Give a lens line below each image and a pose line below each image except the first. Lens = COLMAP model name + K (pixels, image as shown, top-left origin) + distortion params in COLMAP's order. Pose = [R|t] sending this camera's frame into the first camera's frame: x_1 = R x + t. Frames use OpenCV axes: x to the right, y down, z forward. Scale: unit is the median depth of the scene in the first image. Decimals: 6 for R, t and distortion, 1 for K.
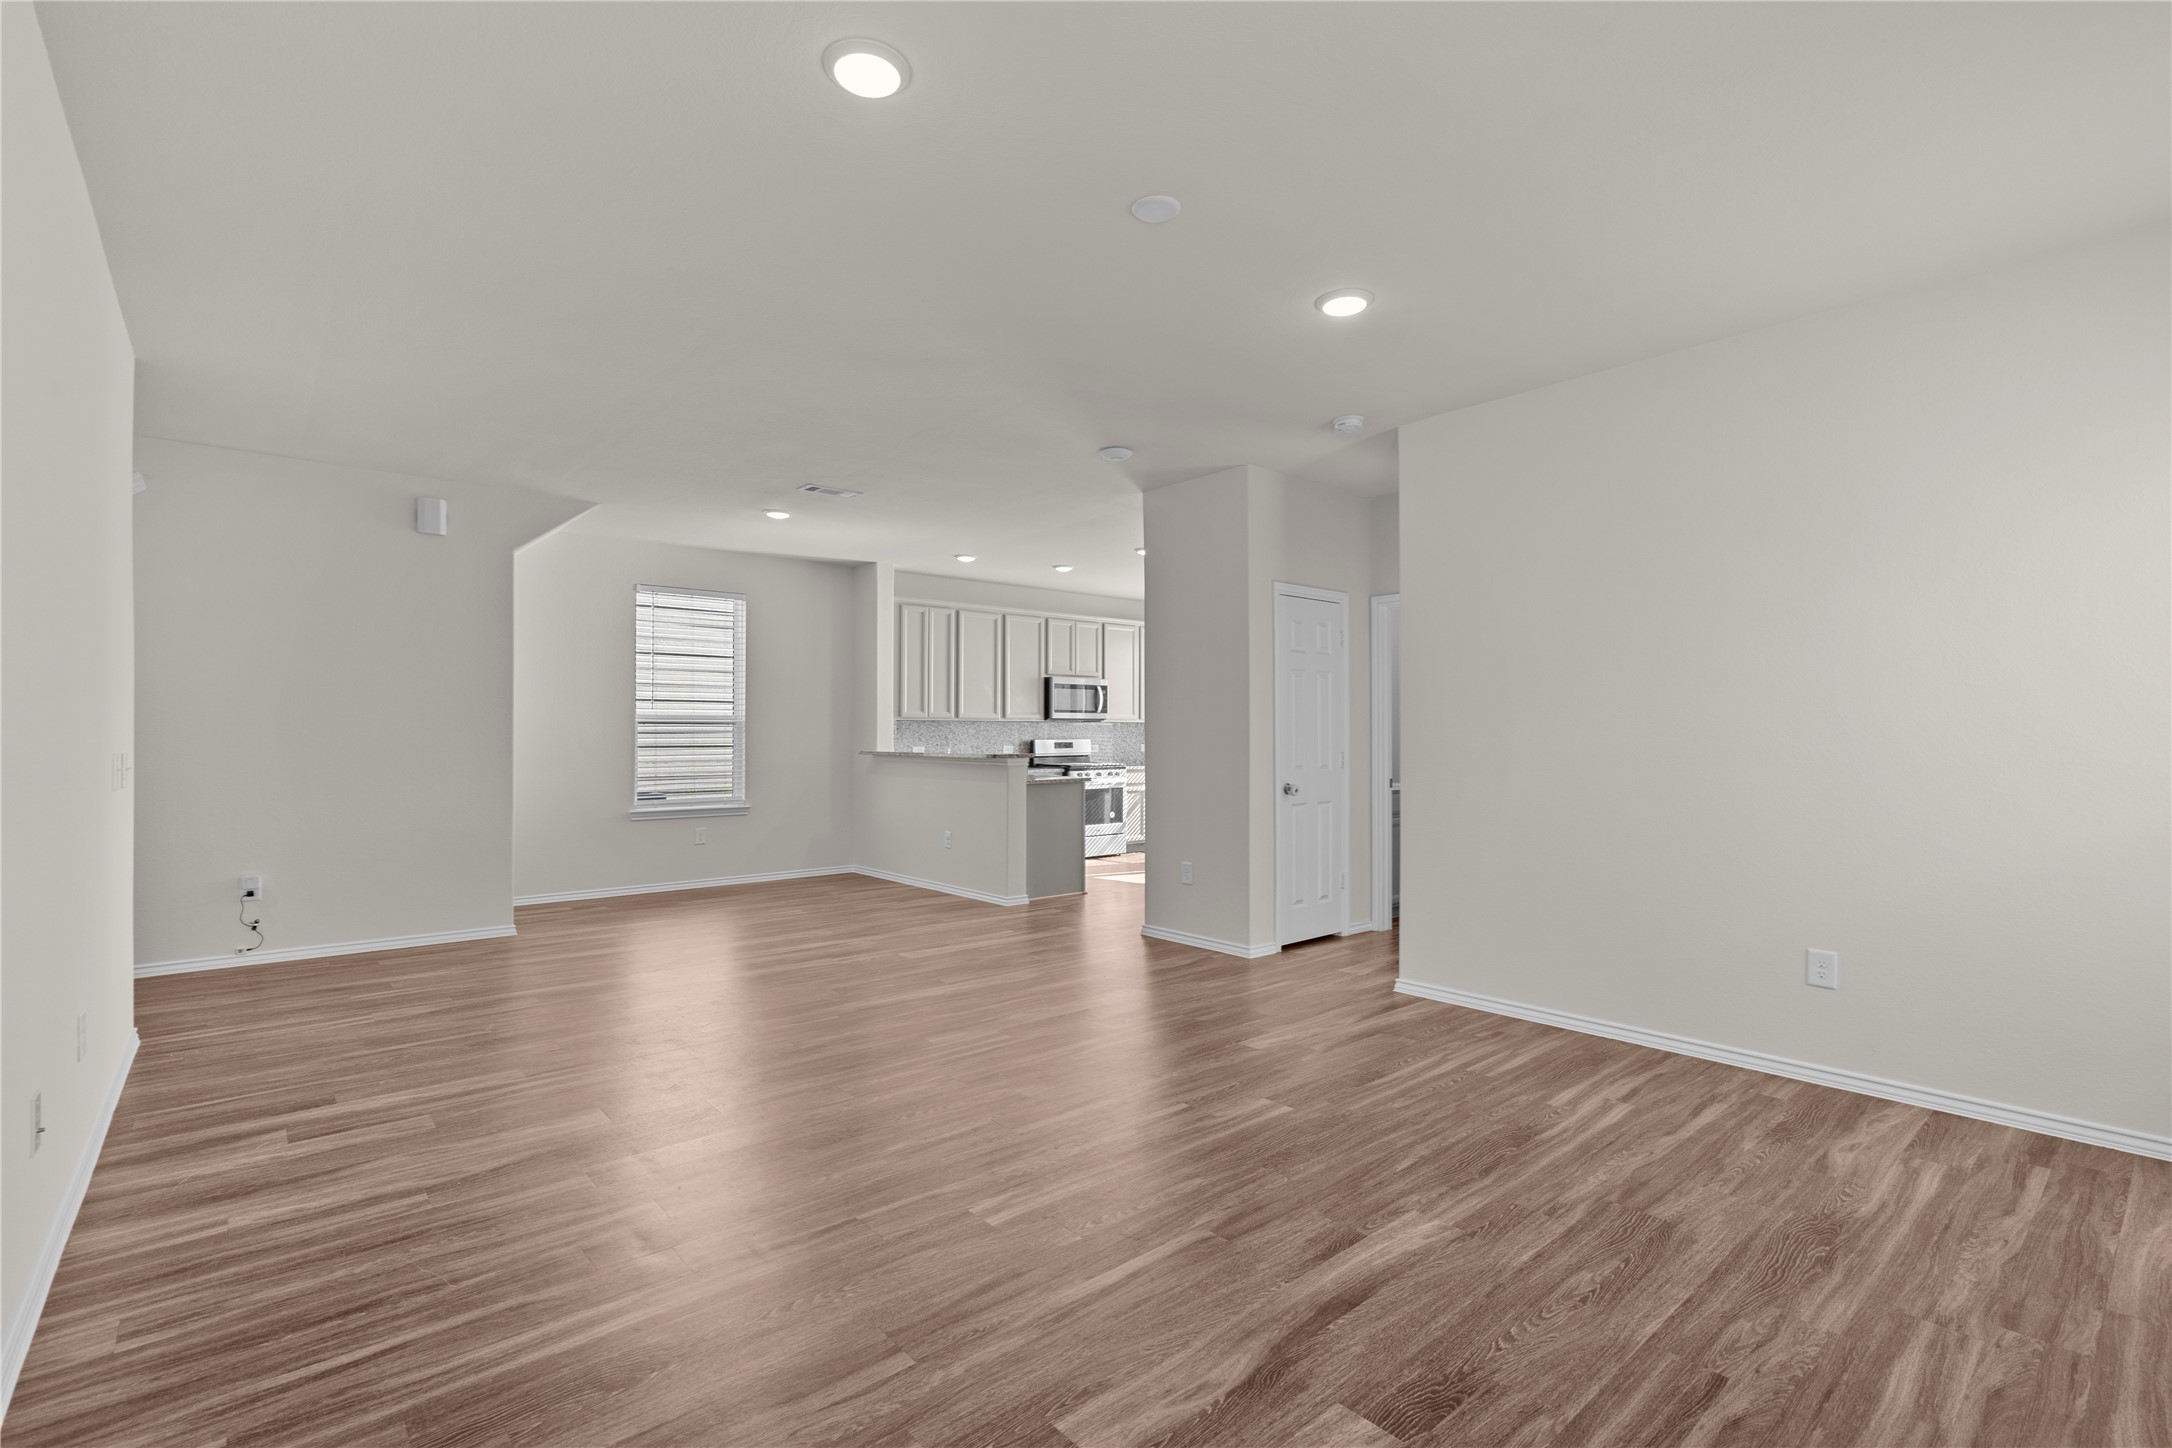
lens RADIAL K [[969.8, 0, 1074.8], [0, 969.8, 715.8], [0, 0, 1]] dist [-0.001117, 0.000137]
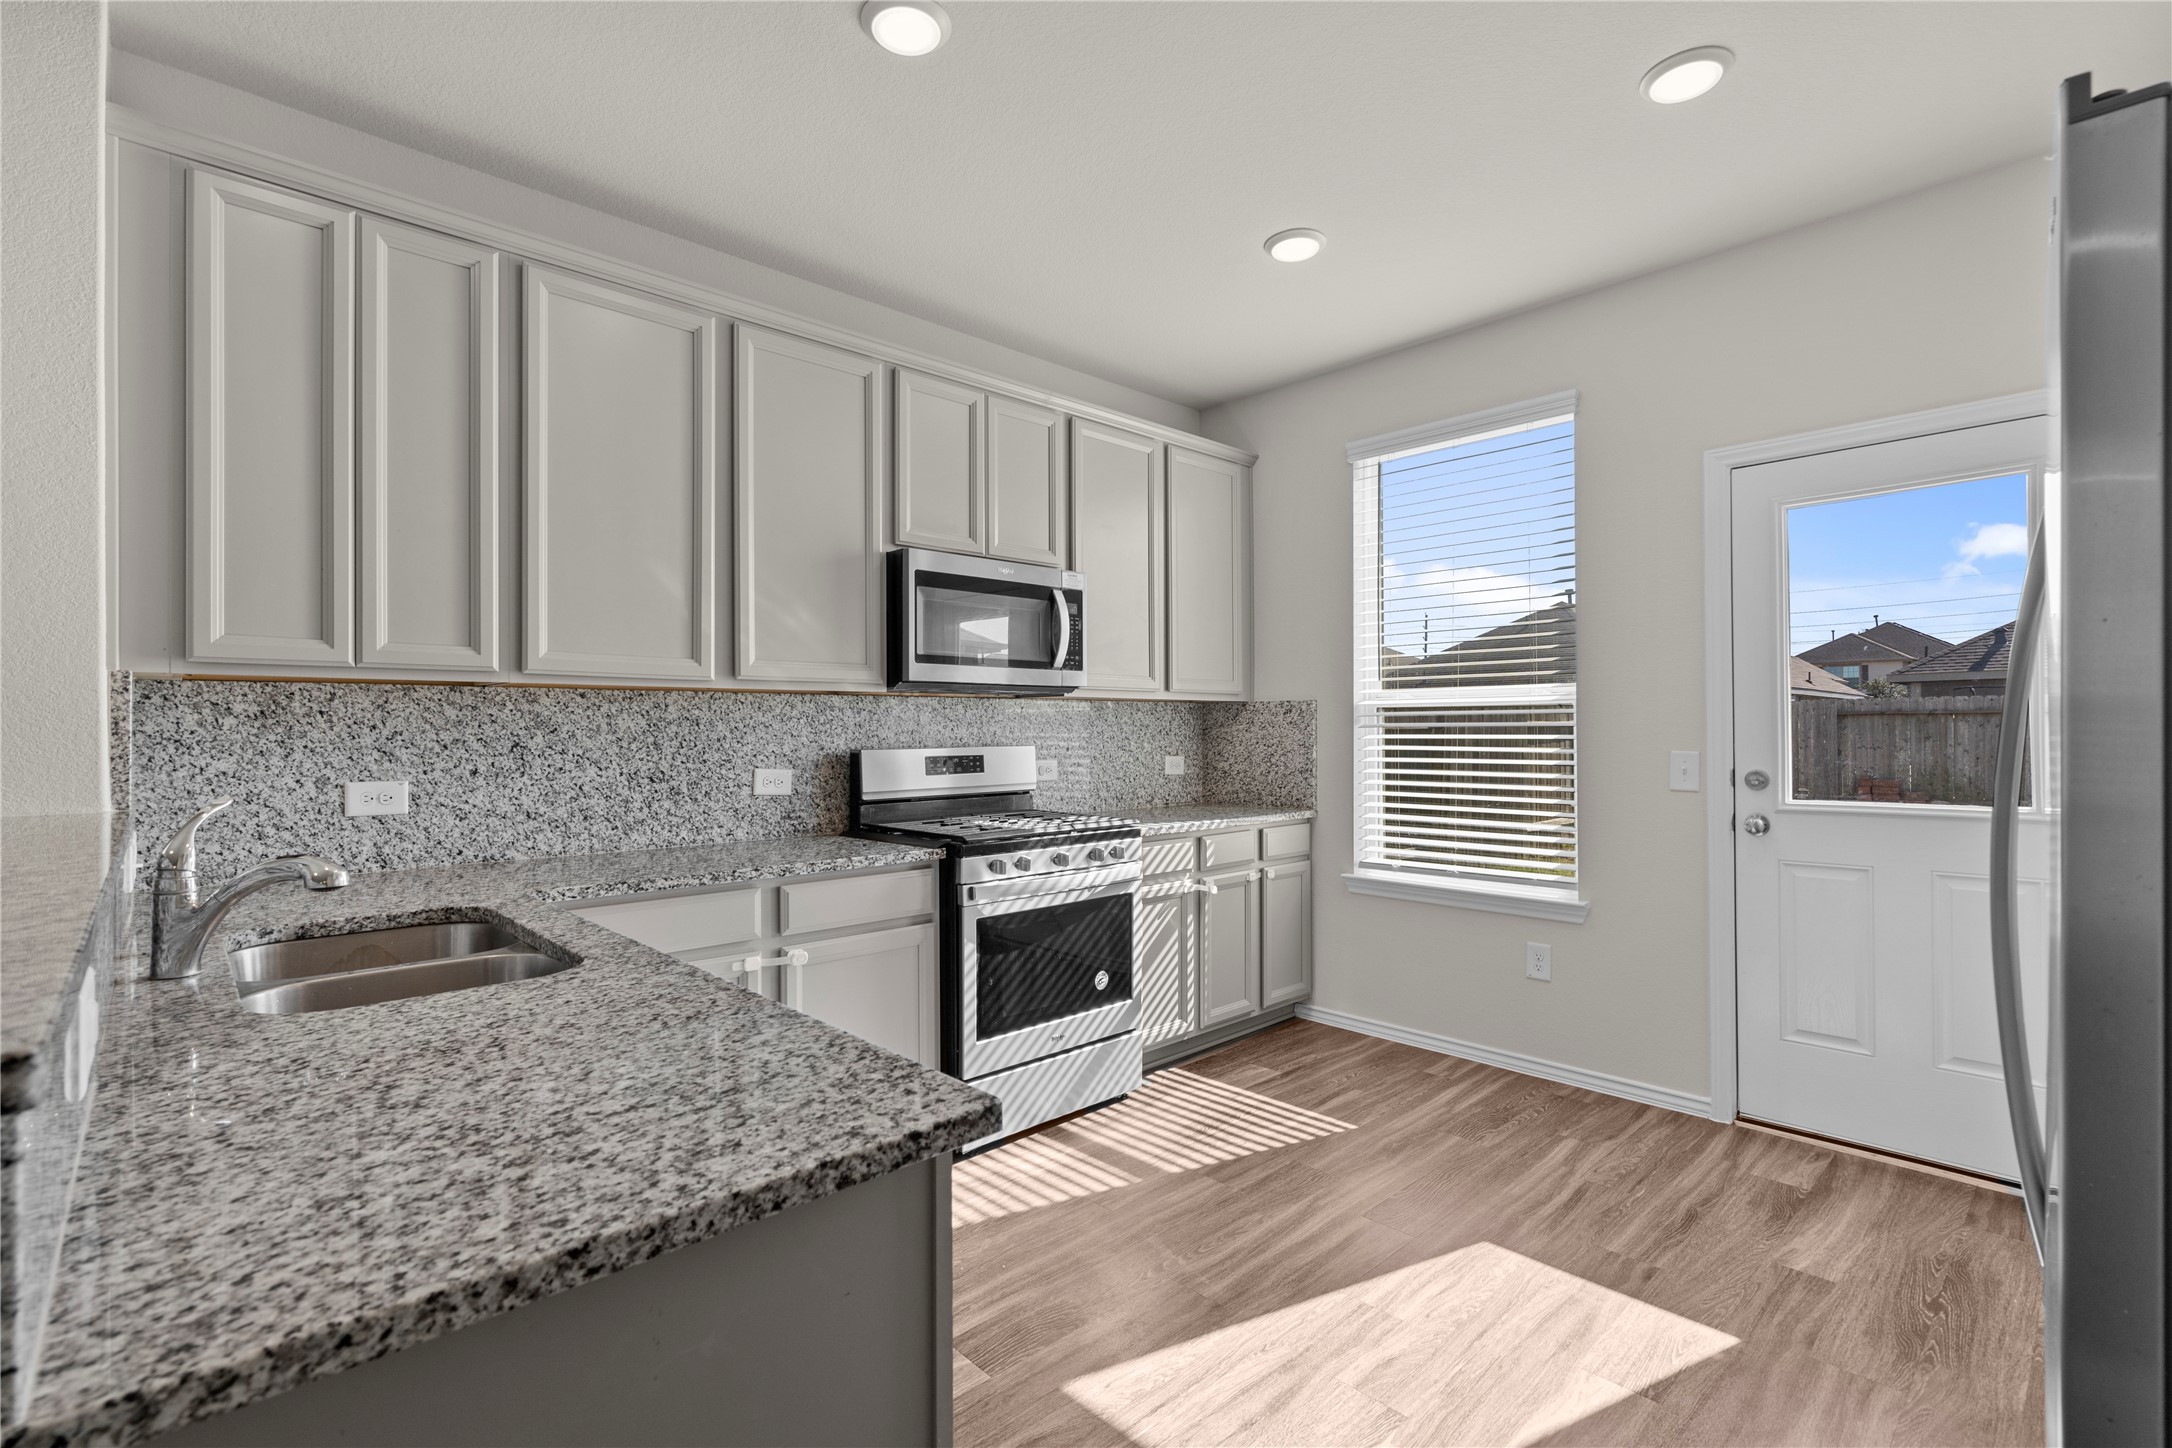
lens RADIAL K [[989.7, 0, 1091.0], [0, 989.7, 730.7], [0, 0, 1]] dist [-0.001358, 0.000451]
pose [[0.998076, -0.005001, 0.061798, 0.019321], [0.004029, 0.999866, 0.015859, 0.017359], [-0.061869, -0.015579, 0.997963, 0.854485]]
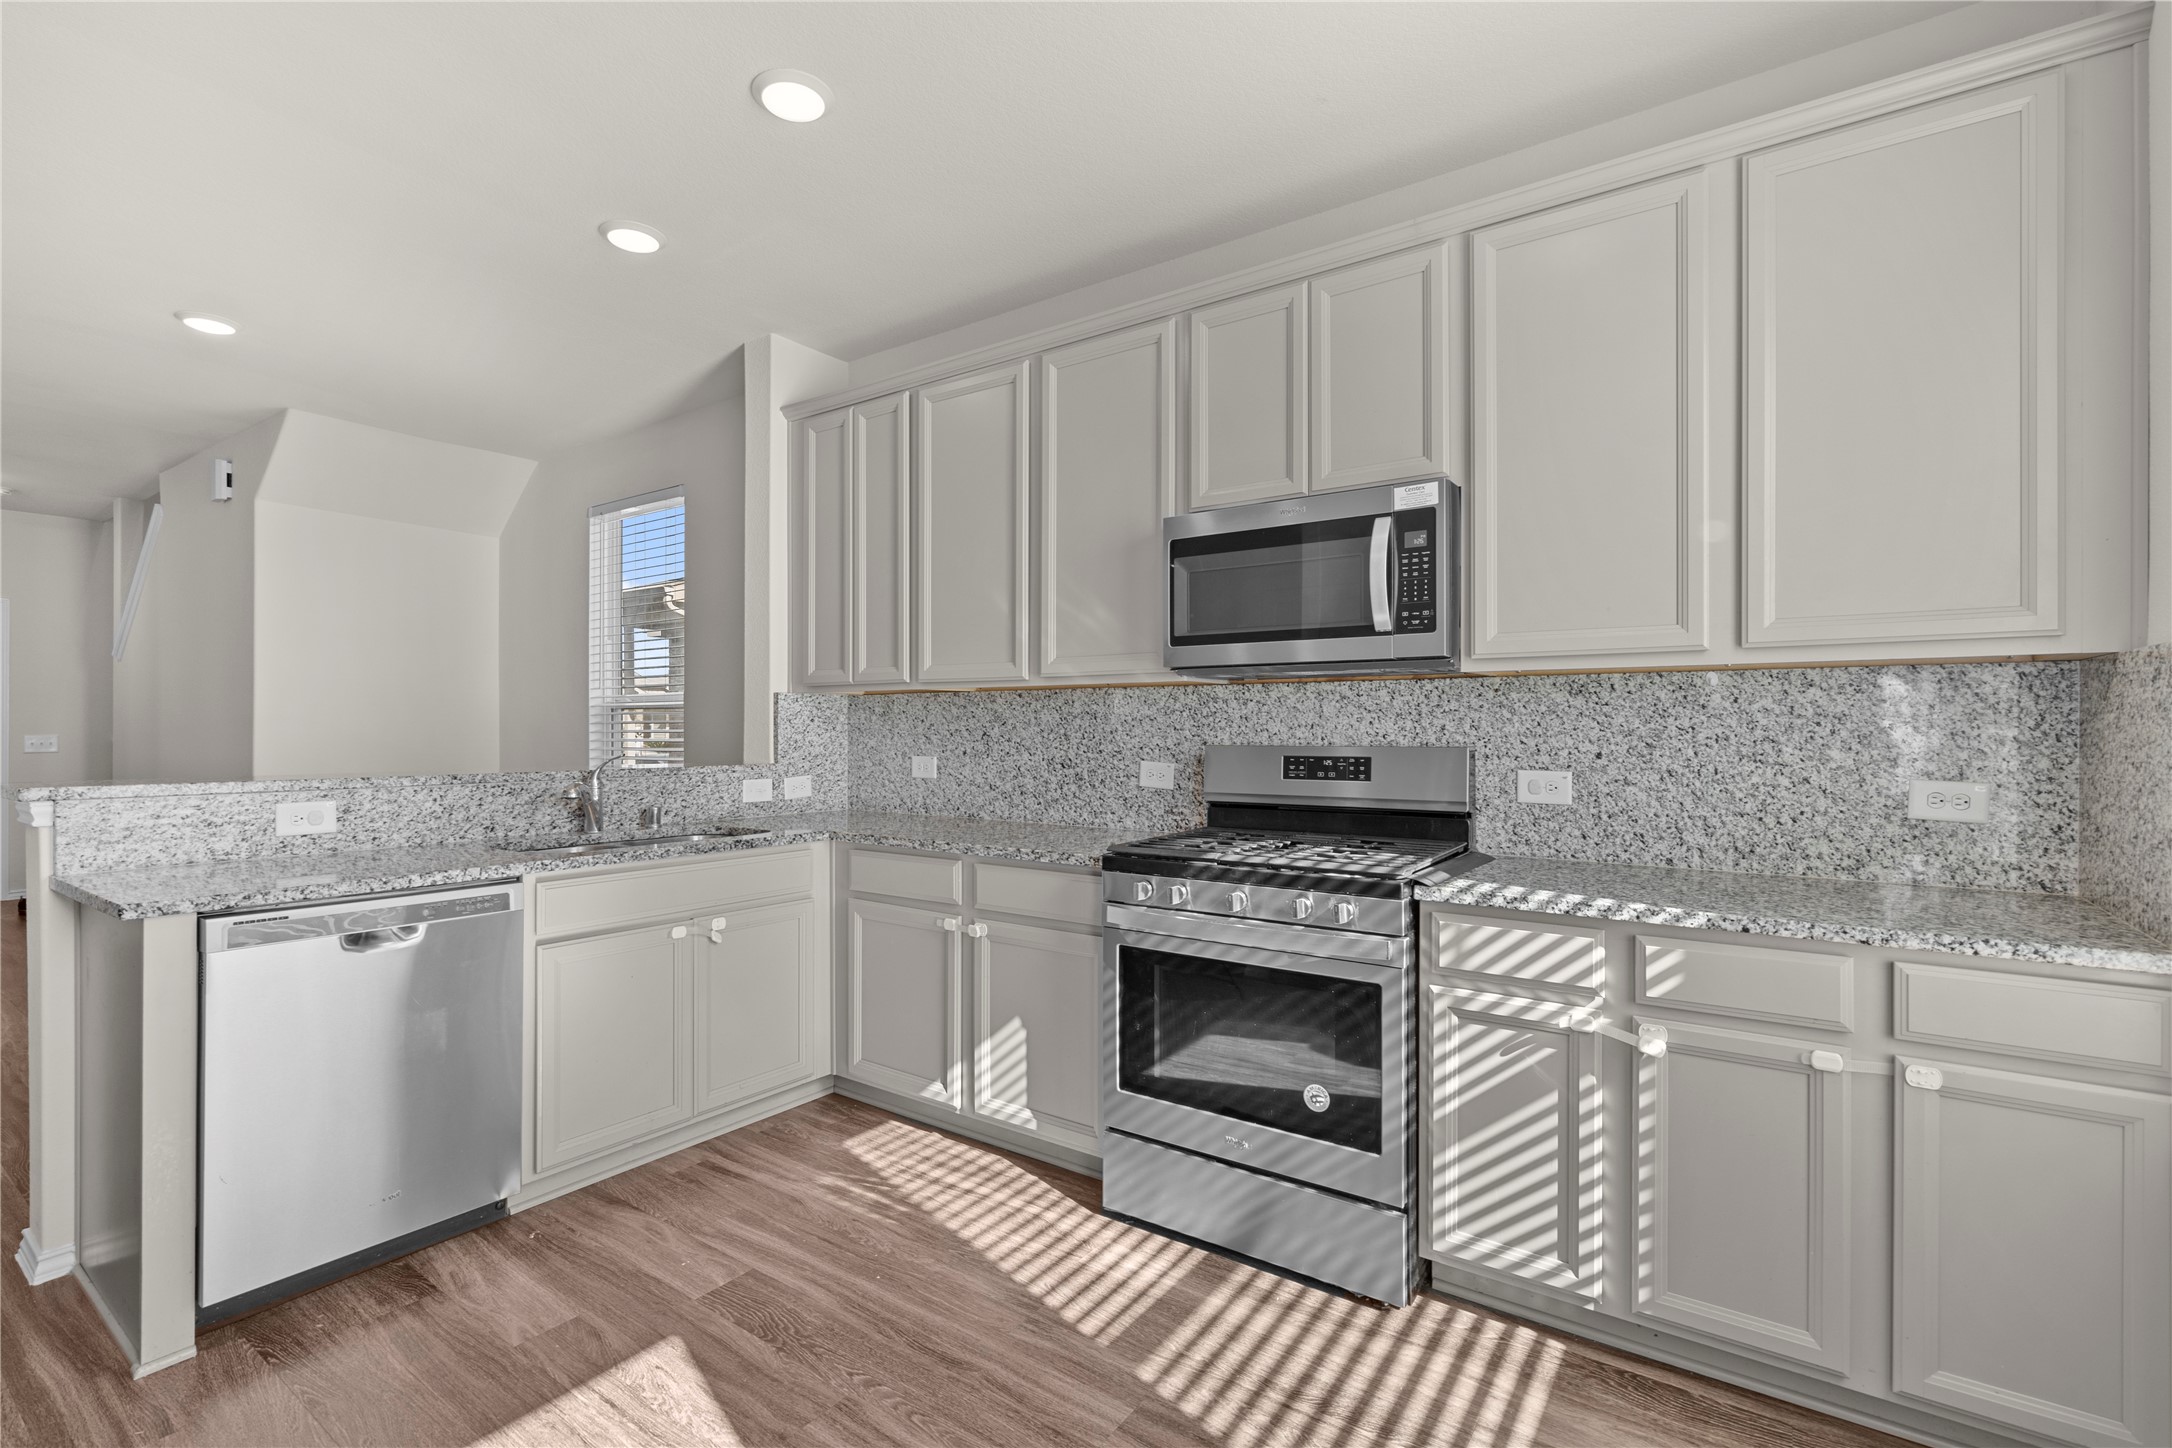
lens RADIAL K [[989.7, 0, 1091.0], [0, 989.7, 730.7], [0, 0, 1]] dist [-0.001358, 0.000451]
pose [[0.256920, 0.003050, -0.966428, 0.306007], [0.014358, 0.999873, 0.006973, 0.022965], [0.966326, -0.015667, 0.256844, 1.141764]]
